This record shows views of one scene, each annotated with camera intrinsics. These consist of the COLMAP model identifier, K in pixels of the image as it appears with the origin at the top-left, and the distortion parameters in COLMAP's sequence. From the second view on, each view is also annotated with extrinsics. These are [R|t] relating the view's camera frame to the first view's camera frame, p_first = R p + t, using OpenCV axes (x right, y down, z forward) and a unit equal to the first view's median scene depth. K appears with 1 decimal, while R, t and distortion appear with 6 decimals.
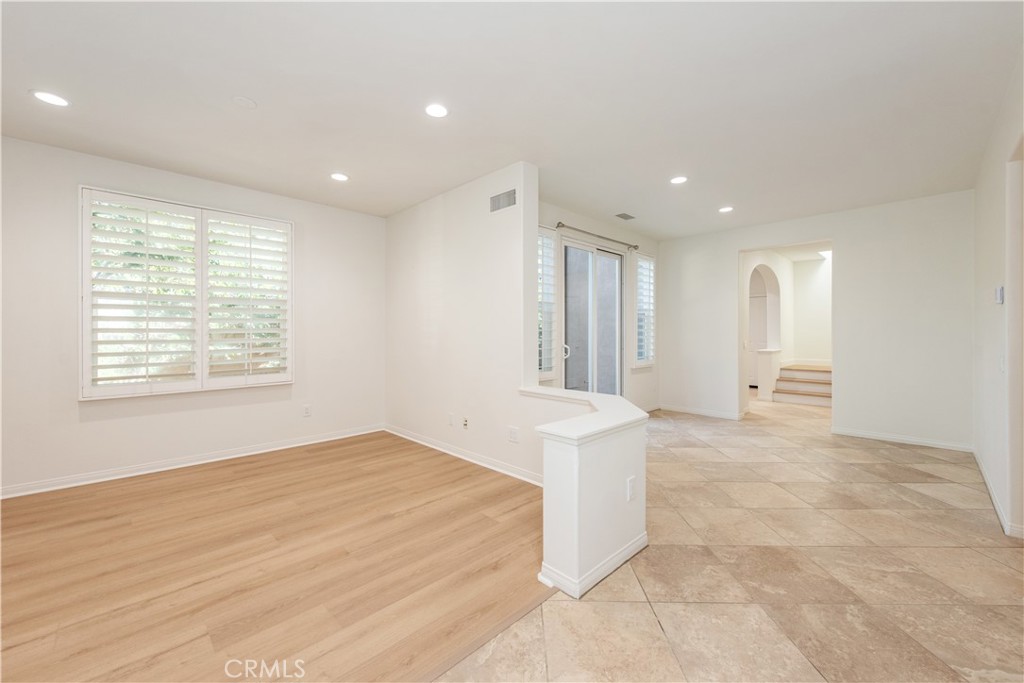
lens RADIAL K [[403.3, 0, 513.4], [0, 403.3, 334.1], [0, 0, 1]] dist [0.004044, -0.000844]
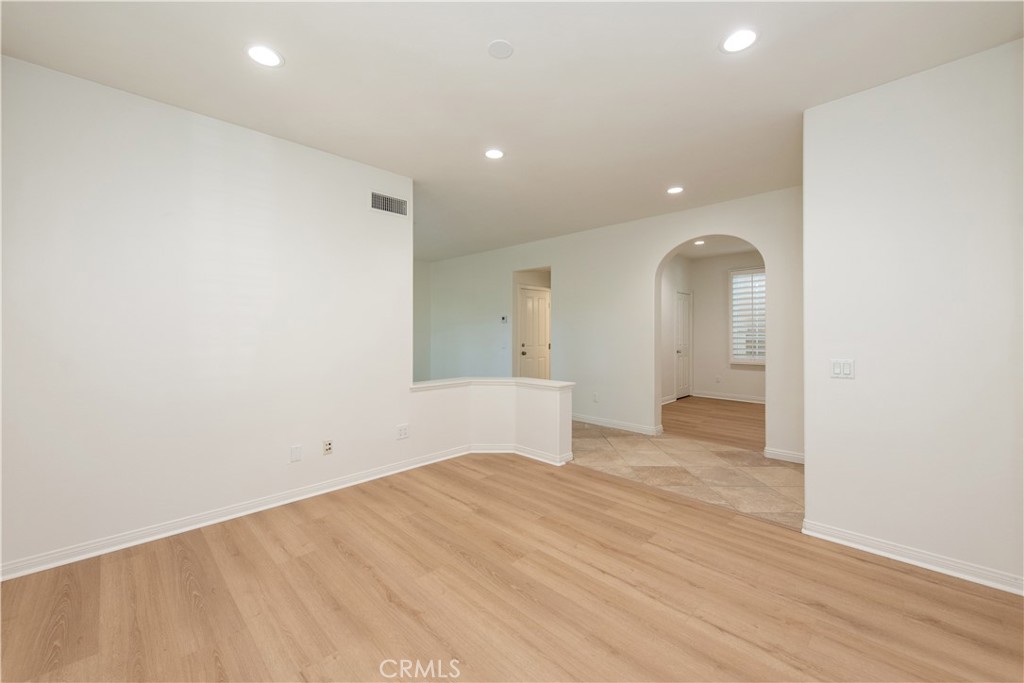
lens RADIAL K [[403.3, 0, 517.0], [0, 403.3, 332.0], [0, 0, 1]] dist [0.004044, -0.000844]
pose [[-0.001801, -0.002483, 0.999995, -1.547565], [0.010845, 0.999938, 0.002502, -0.016443], [-0.999940, 0.010850, -0.001774, 1.026212]]
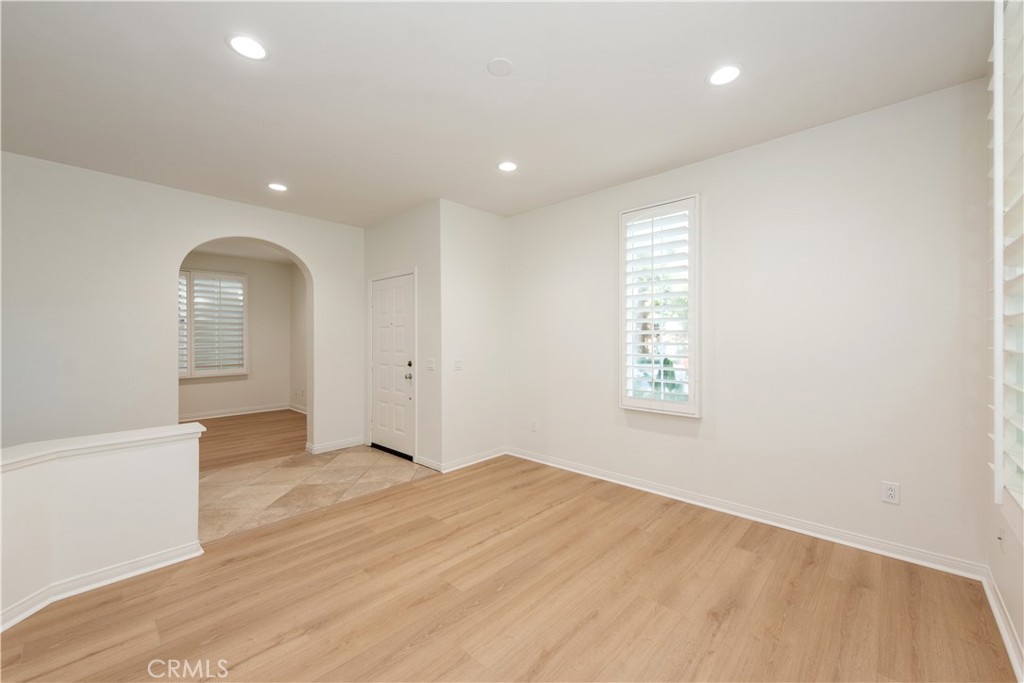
lens RADIAL K [[403.3, 0, 508.9], [0, 403.3, 344.3], [0, 0, 1]] dist [0.004044, -0.000844]
pose [[-0.999564, 0.001602, -0.029484, -0.702698], [0.000835, 0.999661, 0.026018, -0.041499], [0.029515, 0.025982, -0.999227, 1.906709]]
